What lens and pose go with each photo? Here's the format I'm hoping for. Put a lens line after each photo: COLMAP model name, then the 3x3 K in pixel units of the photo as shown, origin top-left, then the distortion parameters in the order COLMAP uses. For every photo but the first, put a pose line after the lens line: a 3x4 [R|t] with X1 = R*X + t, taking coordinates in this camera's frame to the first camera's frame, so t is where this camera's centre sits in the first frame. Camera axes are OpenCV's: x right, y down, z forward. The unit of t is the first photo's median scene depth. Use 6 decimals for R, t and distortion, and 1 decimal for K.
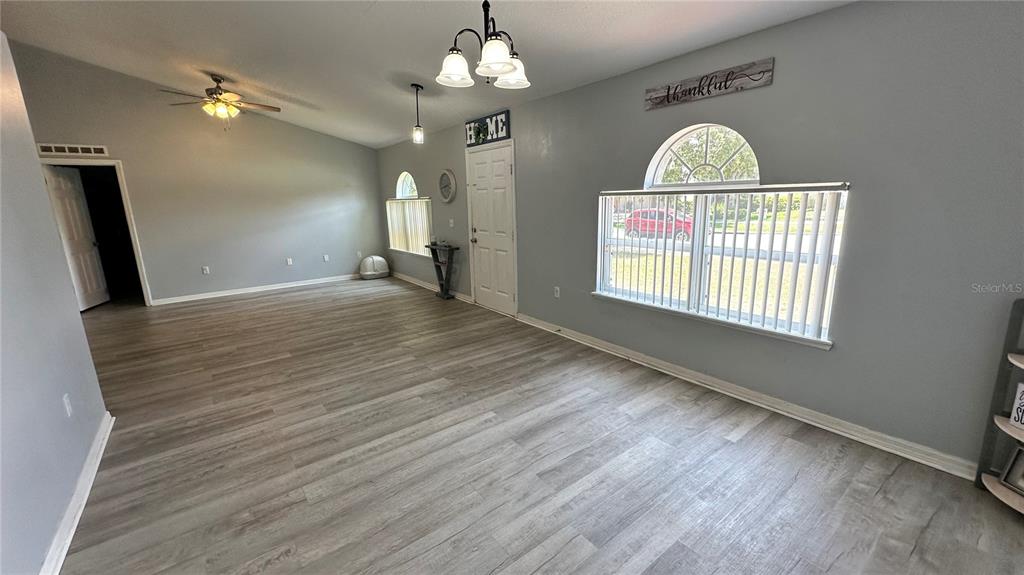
lens RADIAL K [[408.8, 0, 512.7], [0, 408.8, 288.2], [0, 0, 1]] dist [-0.000321, 0.000722]
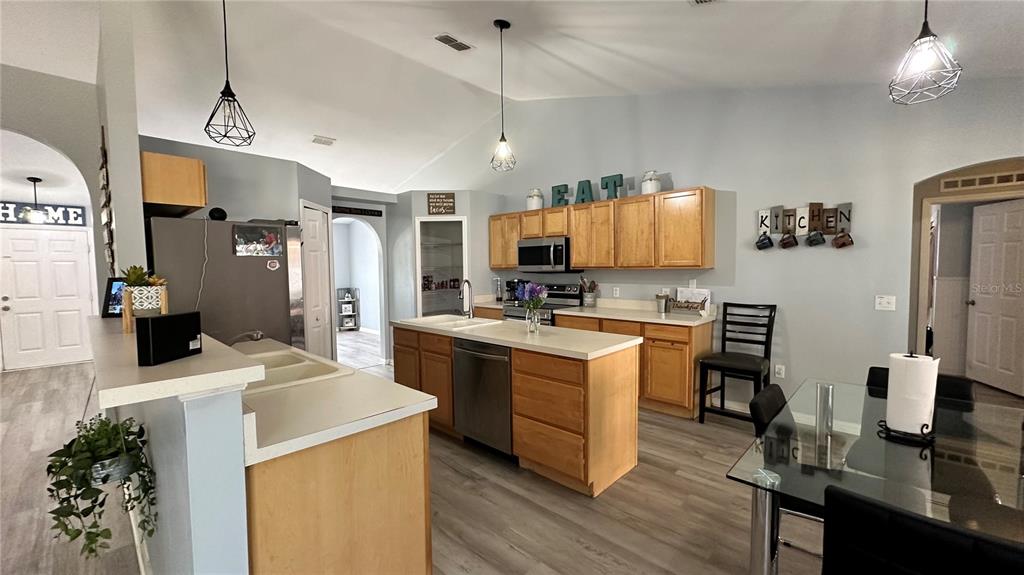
lens RADIAL K [[408.8, 0, 511.5], [0, 408.8, 289.0], [0, 0, 1]] dist [-0.000321, 0.000722]
pose [[-0.156104, -0.026986, 0.987372, -1.731009], [0.231179, 0.970864, 0.063084, 0.089458], [-0.960306, 0.238108, -0.145317, -0.136782]]
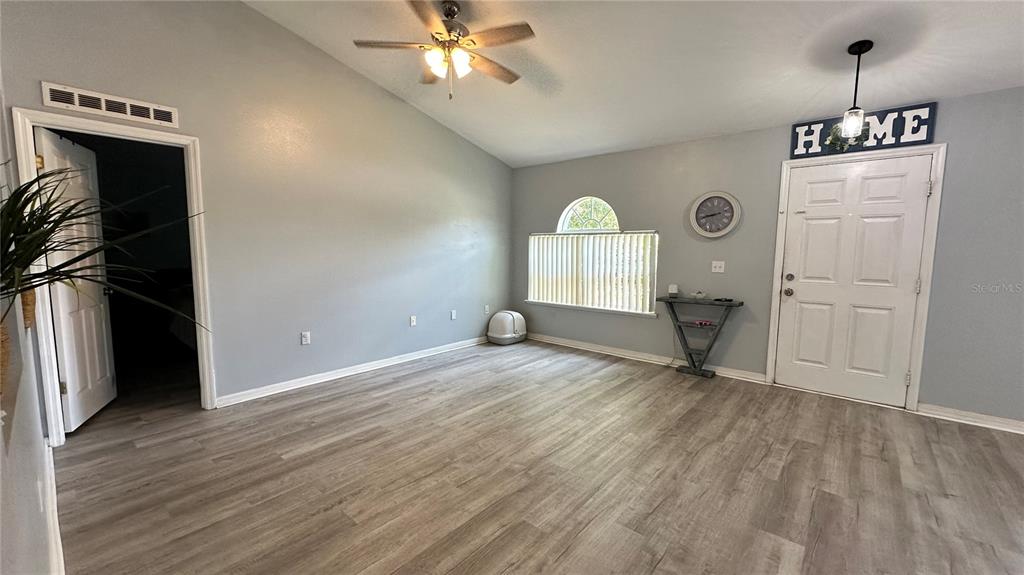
lens RADIAL K [[408.8, 0, 512.9], [0, 408.8, 287.3], [0, 0, 1]] dist [-0.000321, 0.000722]
pose [[0.978407, 0.011506, 0.206368, -0.891942], [0.013721, 0.992631, -0.120396, -0.063424], [-0.206232, 0.120628, 0.971039, 0.558215]]
